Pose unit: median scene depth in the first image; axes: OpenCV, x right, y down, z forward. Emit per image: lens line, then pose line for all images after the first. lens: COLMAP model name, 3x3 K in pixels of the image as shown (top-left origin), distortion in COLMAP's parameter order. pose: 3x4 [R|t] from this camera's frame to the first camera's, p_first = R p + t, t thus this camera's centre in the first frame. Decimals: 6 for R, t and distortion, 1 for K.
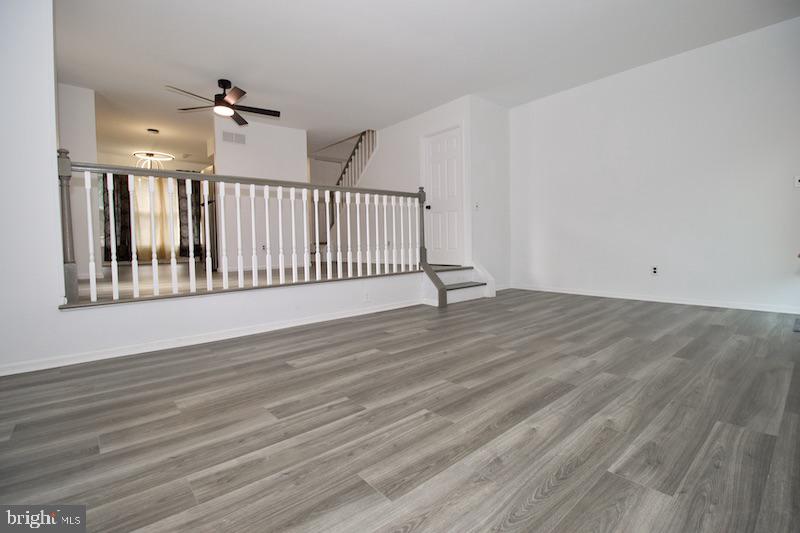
lens RADIAL K [[372.2, 0, 402.7], [0, 372.2, 252.2], [0, 0, 1]] dist [0.002875, -0.000756]
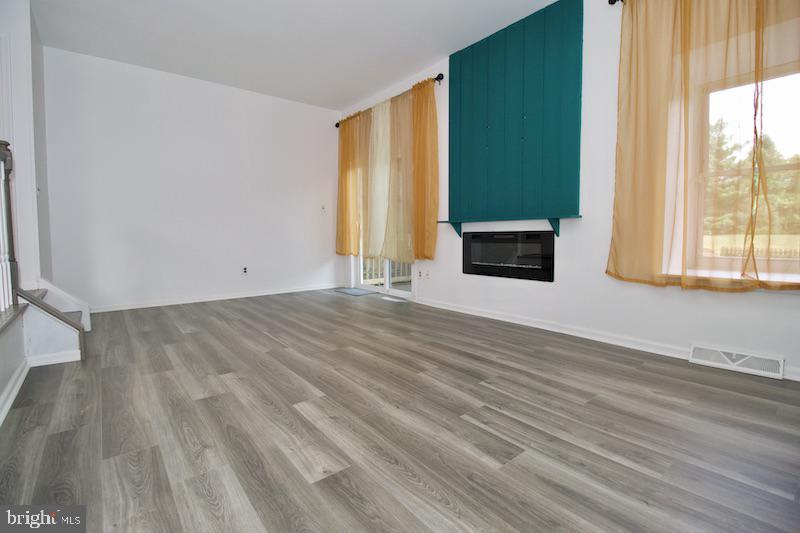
lens RADIAL K [[371.0, 0, 403.7], [0, 371.0, 258.3], [0, 0, 1]] dist [-0.019313, -0.000367]
pose [[0.029688, -0.040221, 0.998750, -1.102577], [0.035085, 0.998616, 0.039173, -0.040582], [-0.998943, 0.033879, 0.031058, 1.157625]]
